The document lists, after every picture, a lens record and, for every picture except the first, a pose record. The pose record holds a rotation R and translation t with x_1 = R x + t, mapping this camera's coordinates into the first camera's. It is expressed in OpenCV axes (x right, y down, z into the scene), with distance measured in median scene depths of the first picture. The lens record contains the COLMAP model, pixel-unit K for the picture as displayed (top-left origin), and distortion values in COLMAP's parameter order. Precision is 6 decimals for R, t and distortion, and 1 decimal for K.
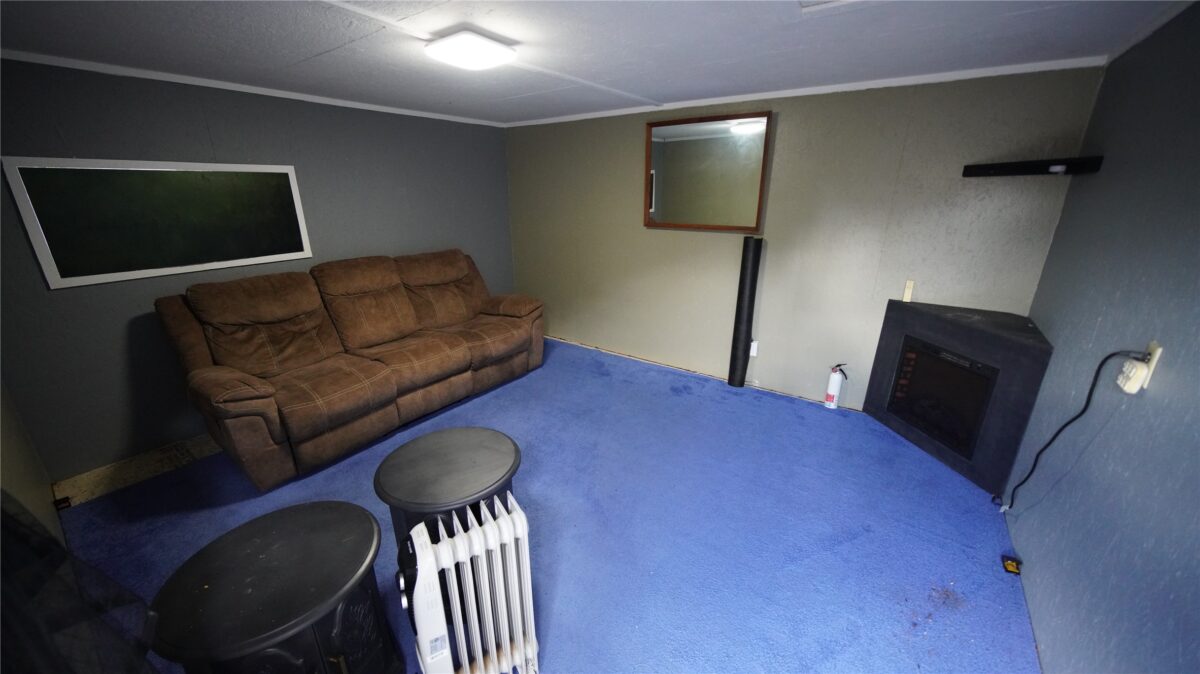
lens RADIAL K [[437.6, 0, 597.2], [0, 437.6, 339.8], [0, 0, 1]] dist [-0.001699, -0.000402]
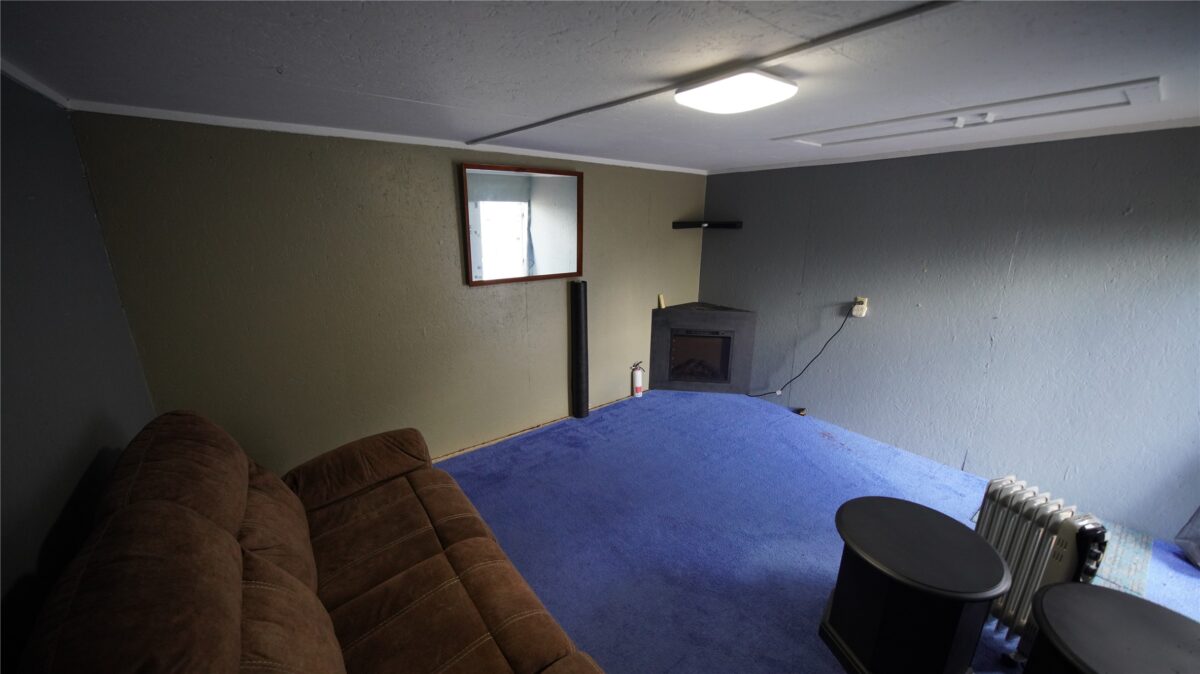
lens RADIAL K [[437.6, 0, 597.1], [0, 437.6, 336.7], [0, 0, 1]] dist [-0.001699, -0.000402]
pose [[0.292488, -0.249800, 0.923066, -0.760581], [0.303162, 0.939709, 0.158242, -0.293735], [-0.906942, 0.233554, 0.350583, 0.675287]]
